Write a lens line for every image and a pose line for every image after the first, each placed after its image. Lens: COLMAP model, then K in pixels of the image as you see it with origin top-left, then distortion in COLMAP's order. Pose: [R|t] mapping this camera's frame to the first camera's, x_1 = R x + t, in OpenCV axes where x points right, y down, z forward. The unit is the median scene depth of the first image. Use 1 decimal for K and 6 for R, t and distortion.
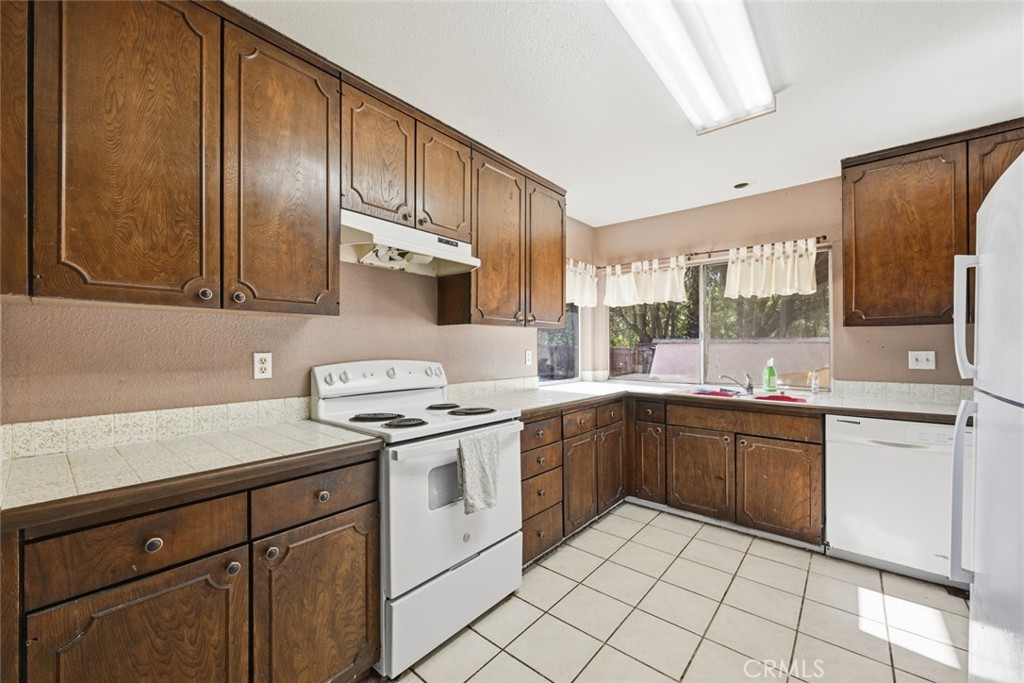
lens RADIAL K [[402.9, 0, 513.0], [0, 402.9, 344.3], [0, 0, 1]] dist [-0.001181, -0.000097]
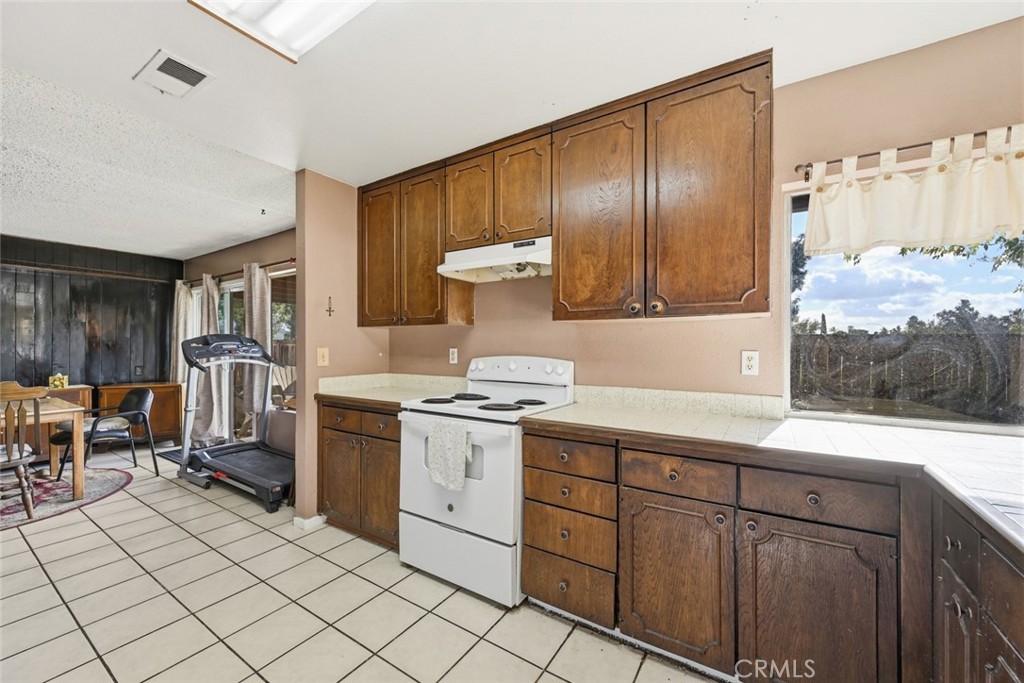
lens RADIAL K [[402.9, 0, 511.7], [0, 402.9, 344.2], [0, 0, 1]] dist [-0.001181, -0.000097]
pose [[0.117710, 0.000198, -0.993048, 0.803180], [0.005883, 0.999982, 0.000897, 0.003048], [0.993031, -0.005947, 0.117707, 0.783340]]
